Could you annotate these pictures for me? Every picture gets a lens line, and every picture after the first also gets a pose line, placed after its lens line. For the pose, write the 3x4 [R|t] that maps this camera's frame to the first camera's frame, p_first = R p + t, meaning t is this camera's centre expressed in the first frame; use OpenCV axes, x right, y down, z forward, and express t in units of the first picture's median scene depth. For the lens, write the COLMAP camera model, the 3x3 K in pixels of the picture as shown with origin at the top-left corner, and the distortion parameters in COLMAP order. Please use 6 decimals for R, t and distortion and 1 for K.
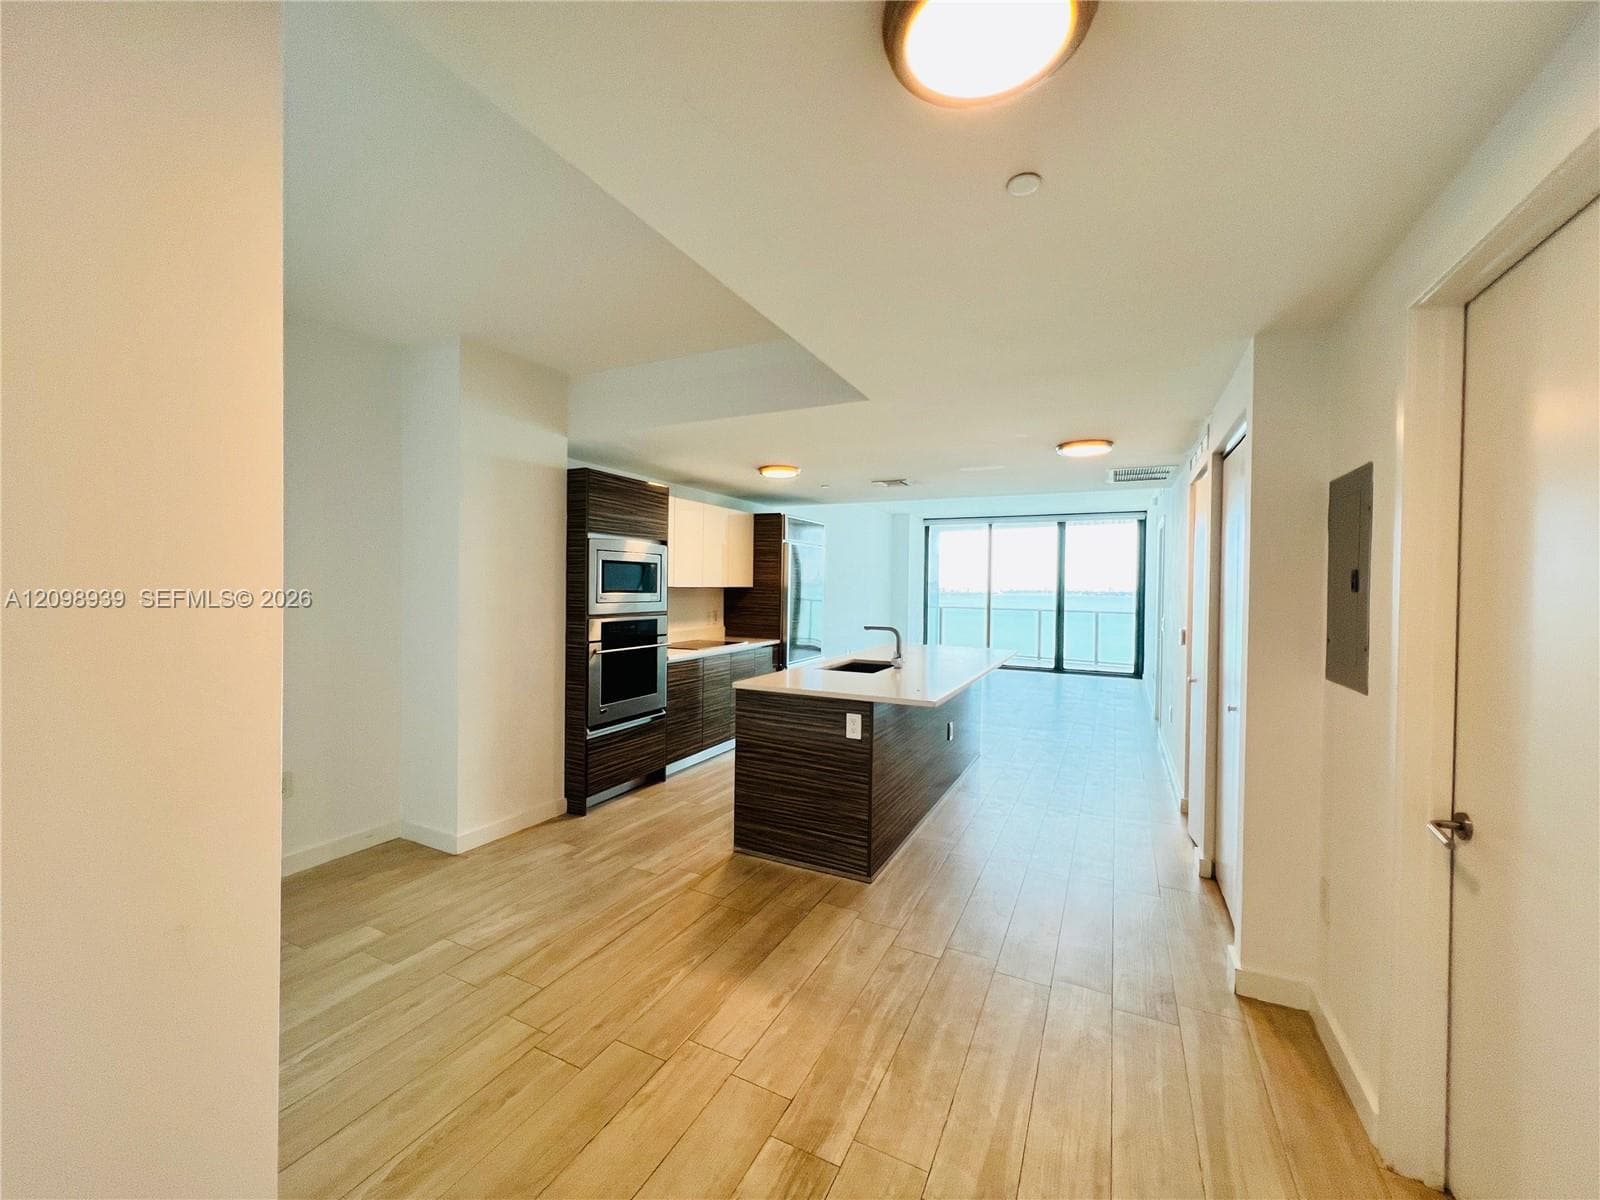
lens RADIAL K [[637.8, 0, 797.4], [0, 637.8, 593.6], [0, 0, 1]] dist [-0.002371, 0.000923]
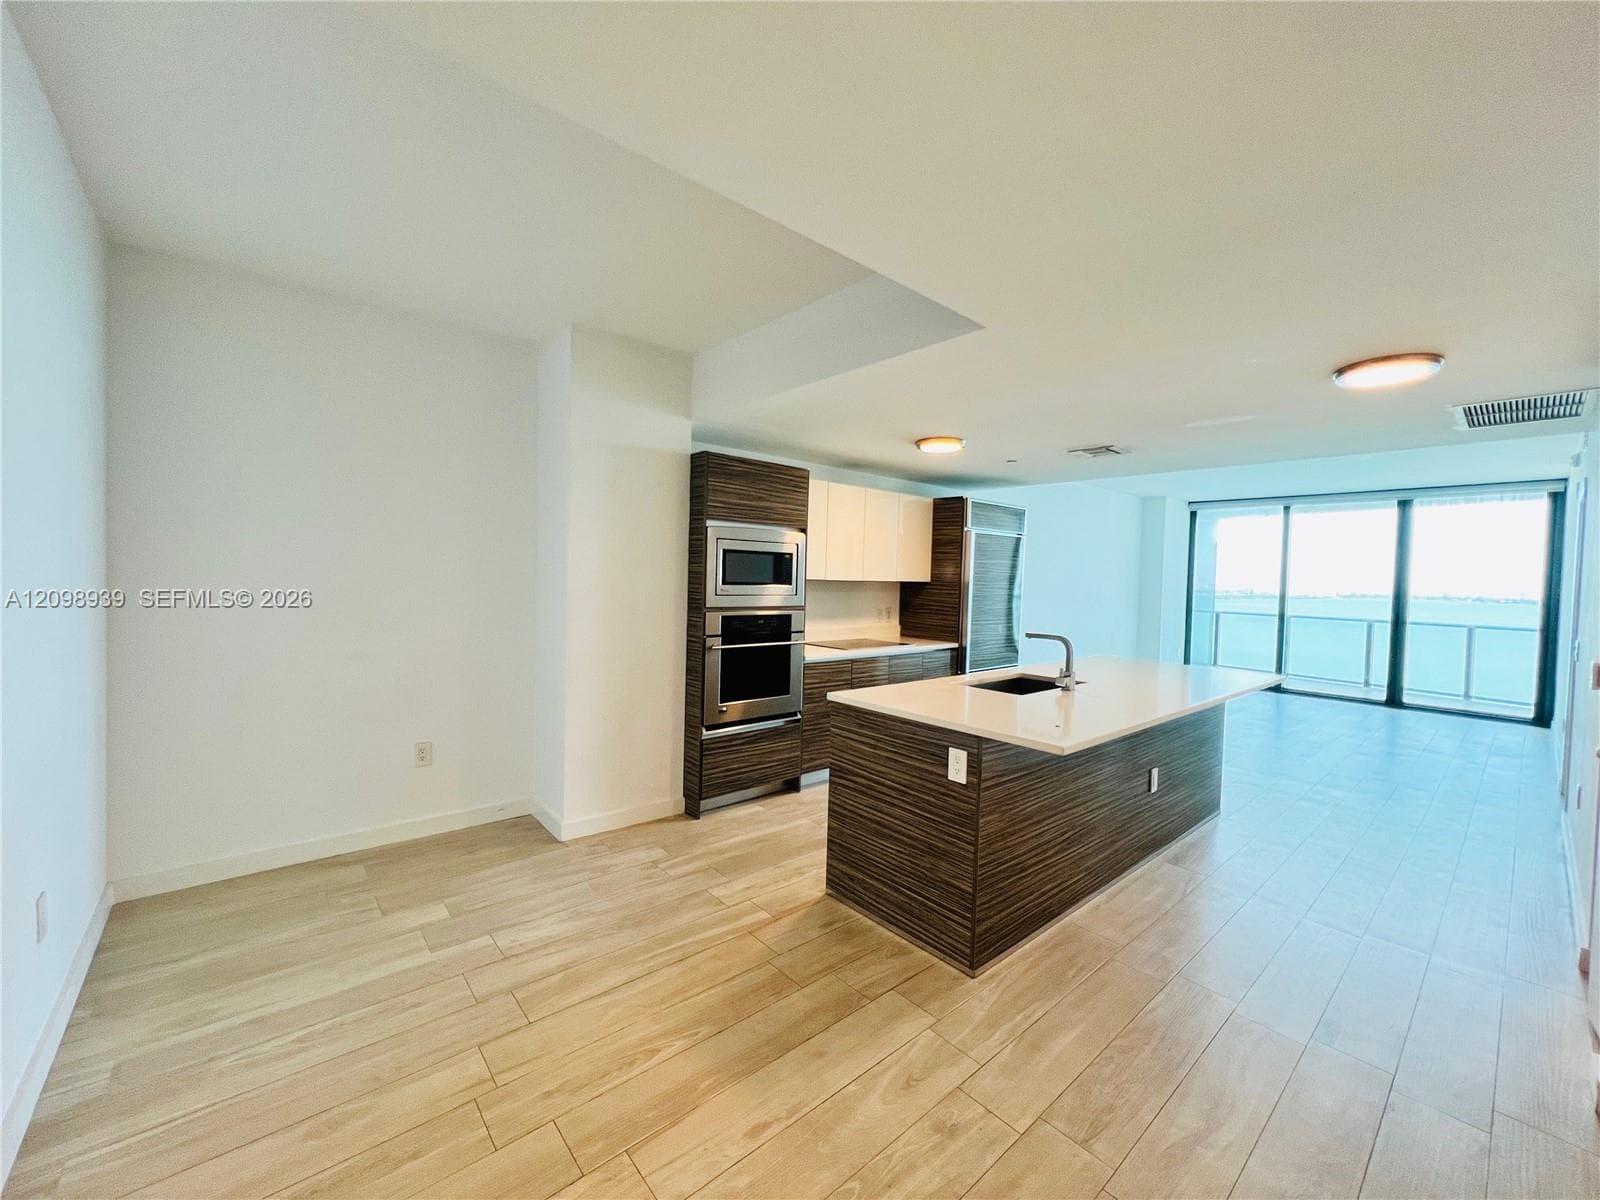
lens RADIAL K [[637.8, 0, 796.6], [0, 637.8, 593.4], [0, 0, 1]] dist [-0.002371, 0.000923]
pose [[0.922789, 0.022316, -0.384659, 0.142836], [-0.019989, 0.999750, 0.010049, 0.000677], [0.384787, -0.001584, 0.923004, 0.165947]]
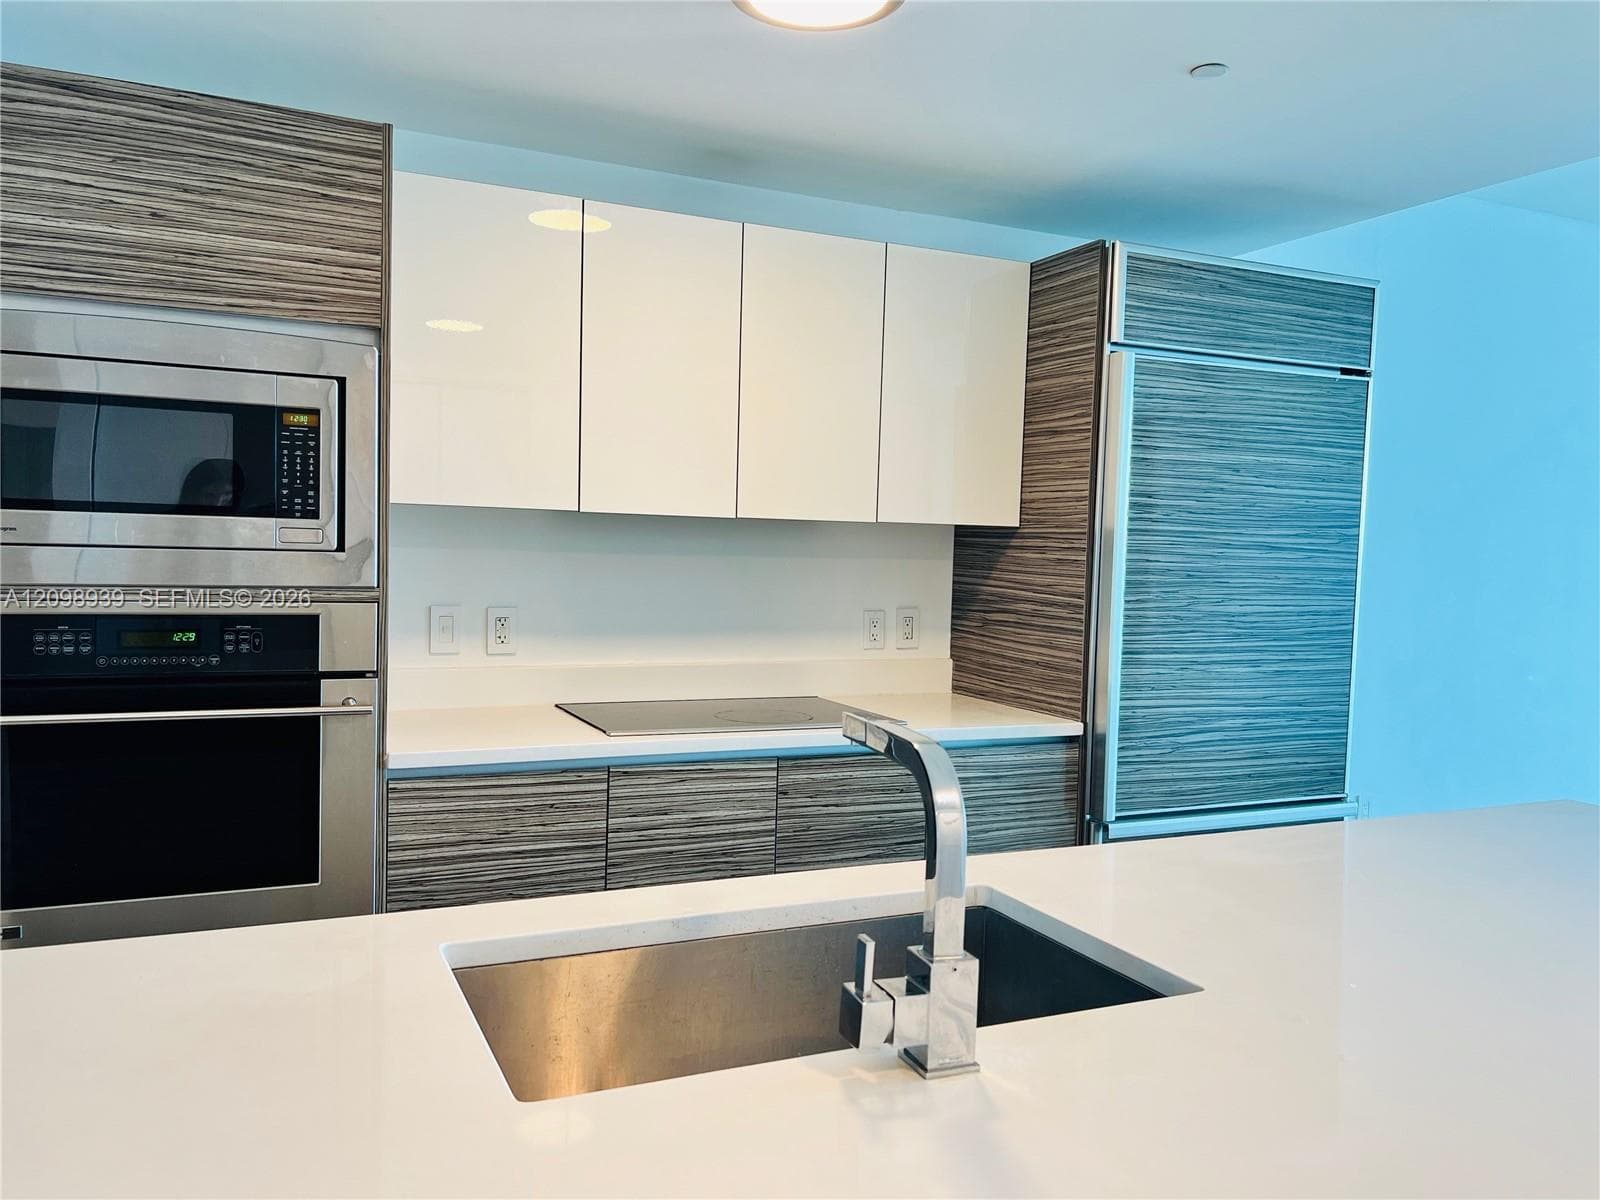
lens RADIAL K [[1209.5, 0, 787.7], [0, 1209.5, 605.9], [0, 0, 1]] dist [0.042621, -0.041156]
pose [[0.775940, 0.038648, -0.629621, 0.274453], [-0.024997, 0.999221, 0.030529, 0.015796], [0.630311, -0.007950, 0.776302, 0.750716]]
